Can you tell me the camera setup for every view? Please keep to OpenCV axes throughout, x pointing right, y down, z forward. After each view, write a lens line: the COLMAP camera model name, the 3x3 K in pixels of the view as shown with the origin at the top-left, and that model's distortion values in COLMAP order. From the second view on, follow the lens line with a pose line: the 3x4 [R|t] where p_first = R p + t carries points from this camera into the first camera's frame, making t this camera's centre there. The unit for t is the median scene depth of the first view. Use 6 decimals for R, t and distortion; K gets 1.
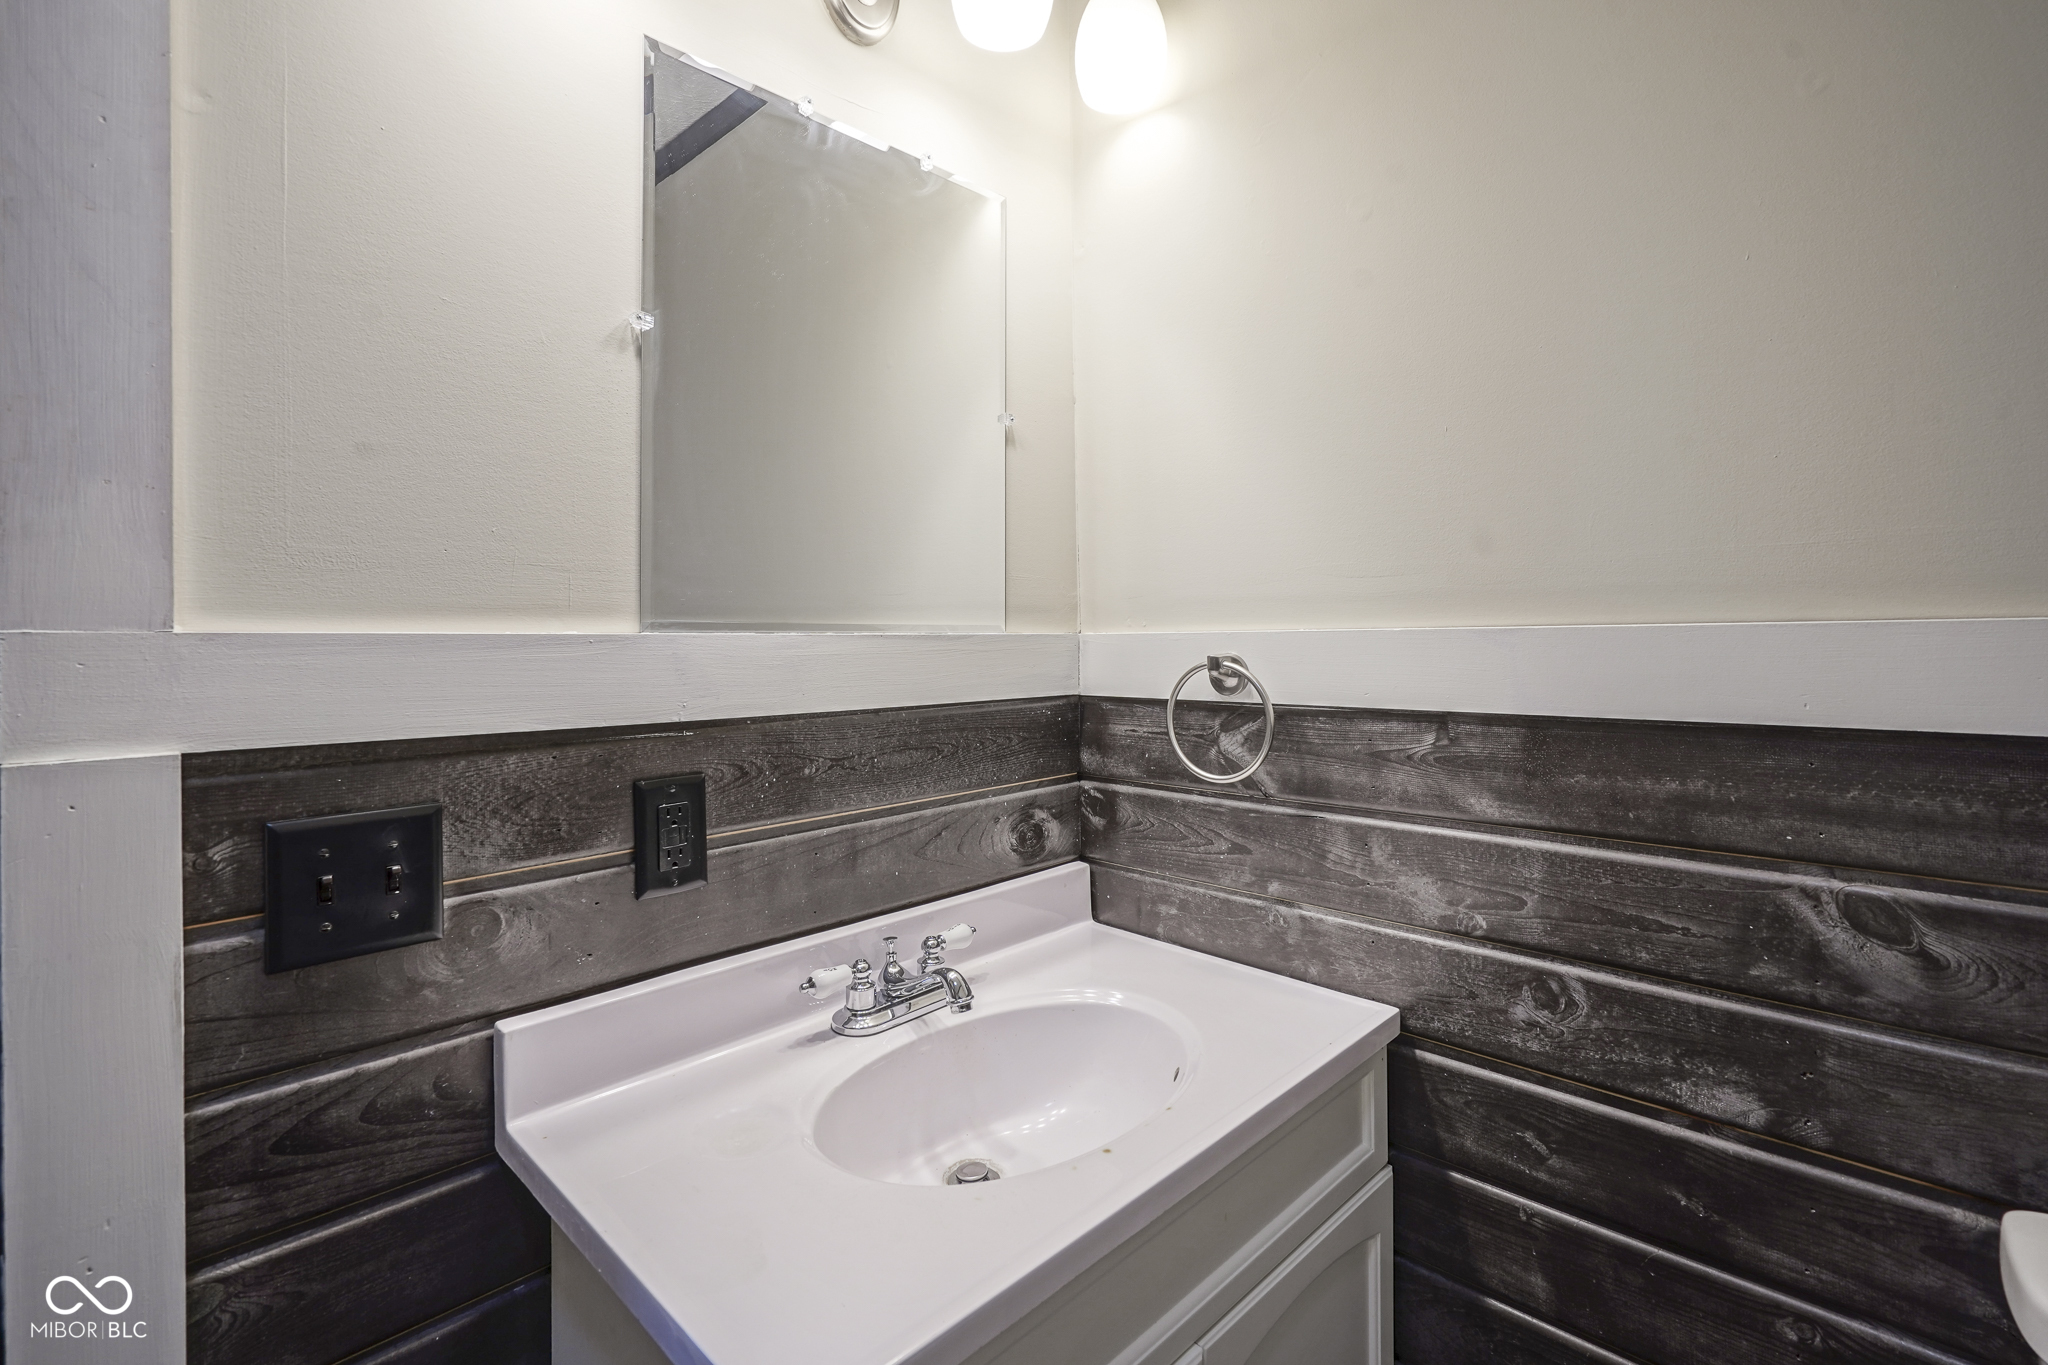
lens RADIAL K [[957.4, 0, 1009.5], [0, 957.4, 623.0], [0, 0, 1]] dist [-0.004448, 0.000186]
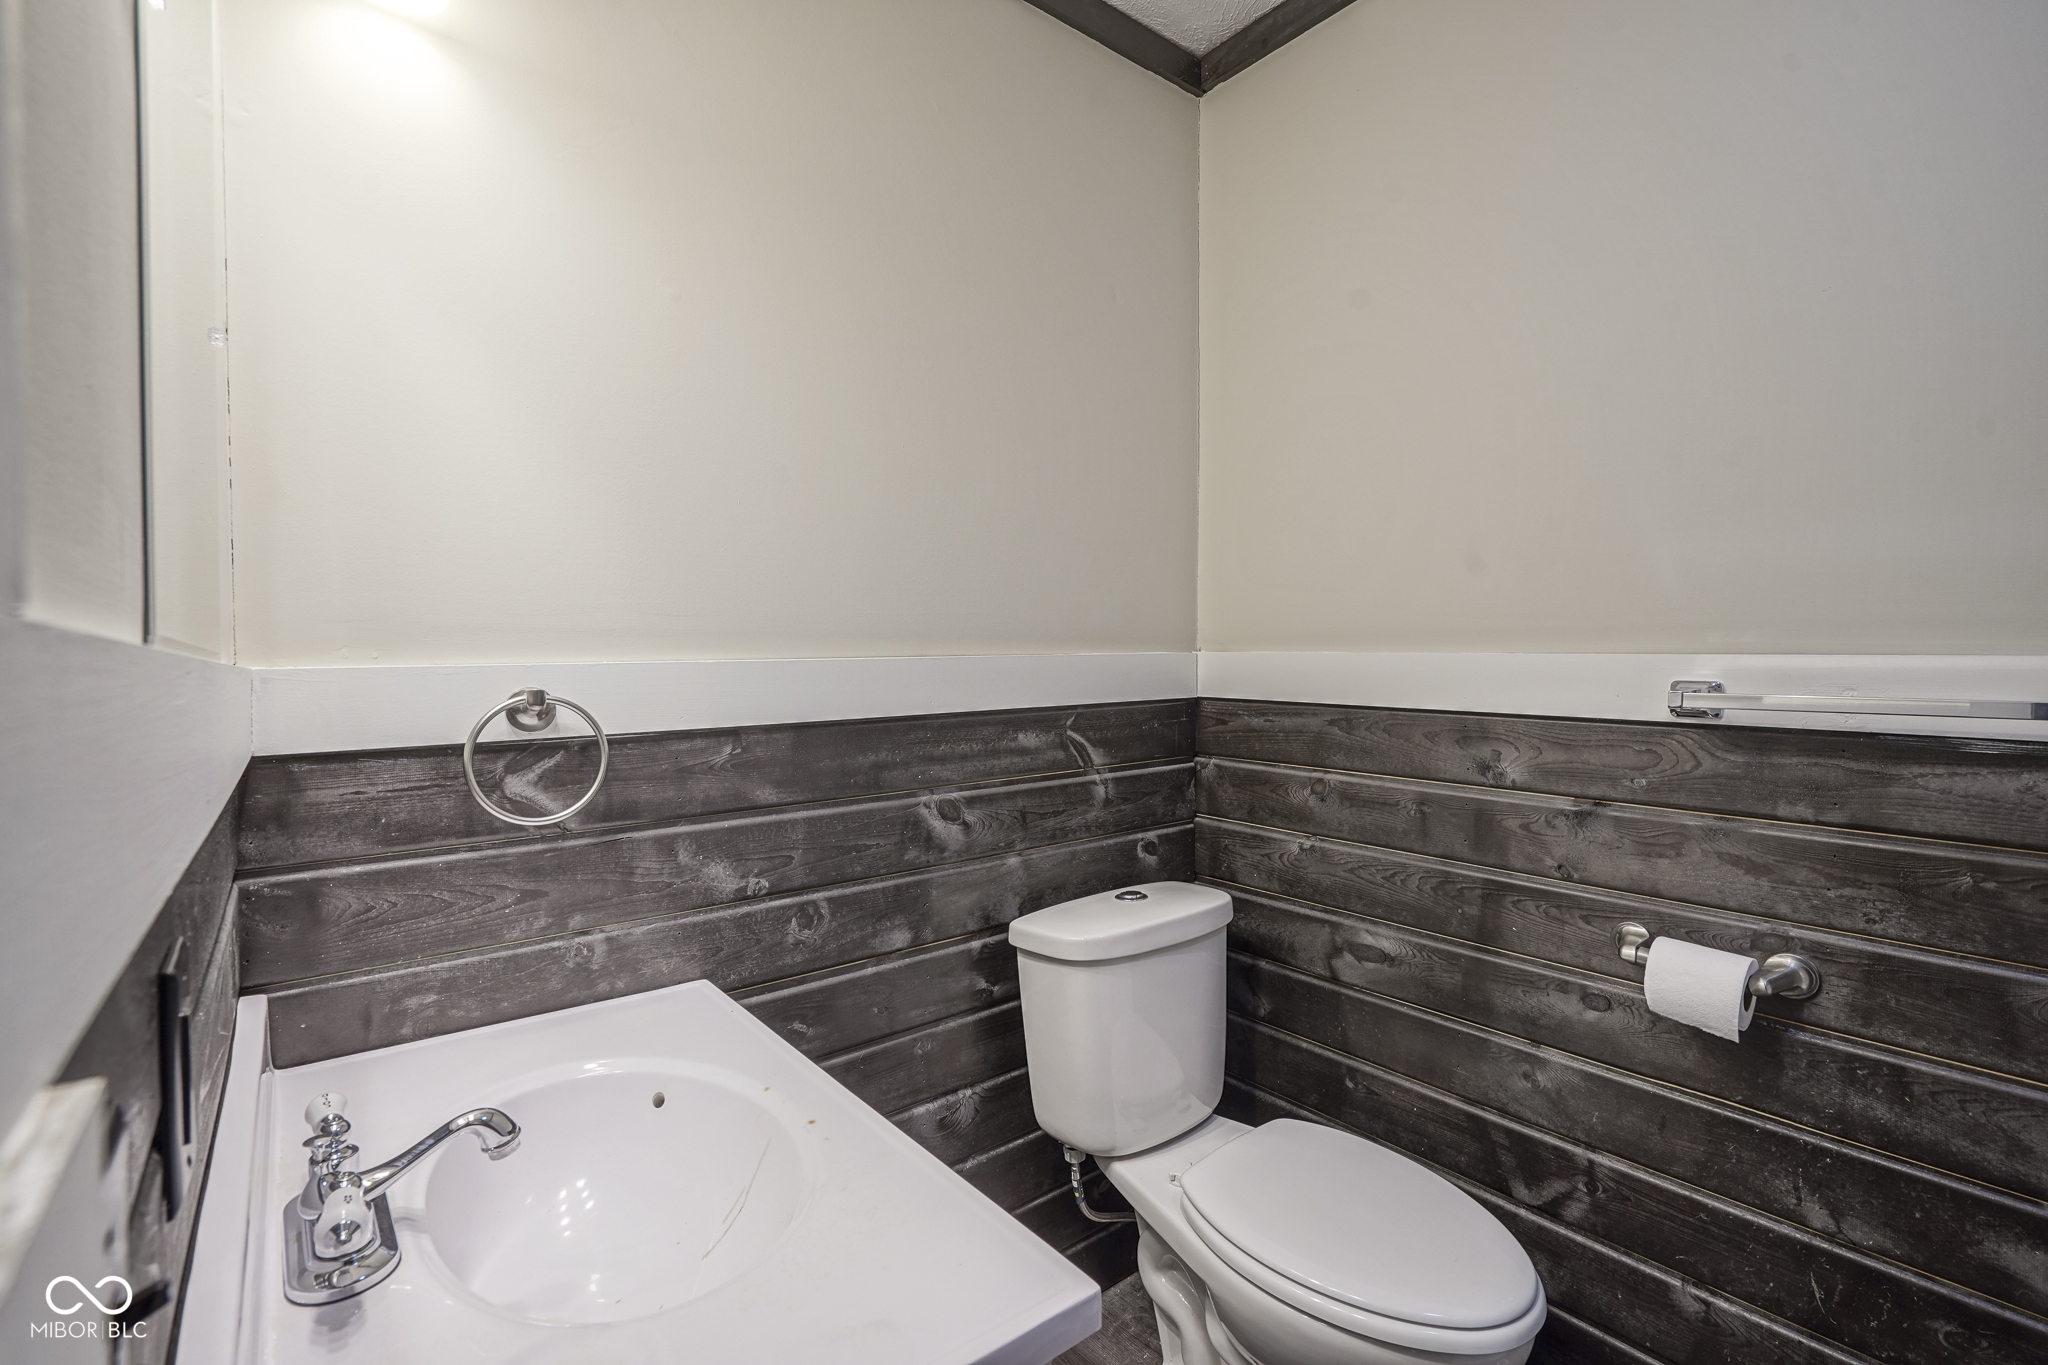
lens RADIAL K [[957.4, 0, 1022.8], [0, 957.4, 678.8], [0, 0, 1]] dist [-0.004448, 0.000186]
pose [[0.091217, -0.011333, 0.995767, -0.735838], [0.001584, 0.999936, 0.011236, 0.015410], [-0.995830, 0.000552, 0.091229, 0.491193]]
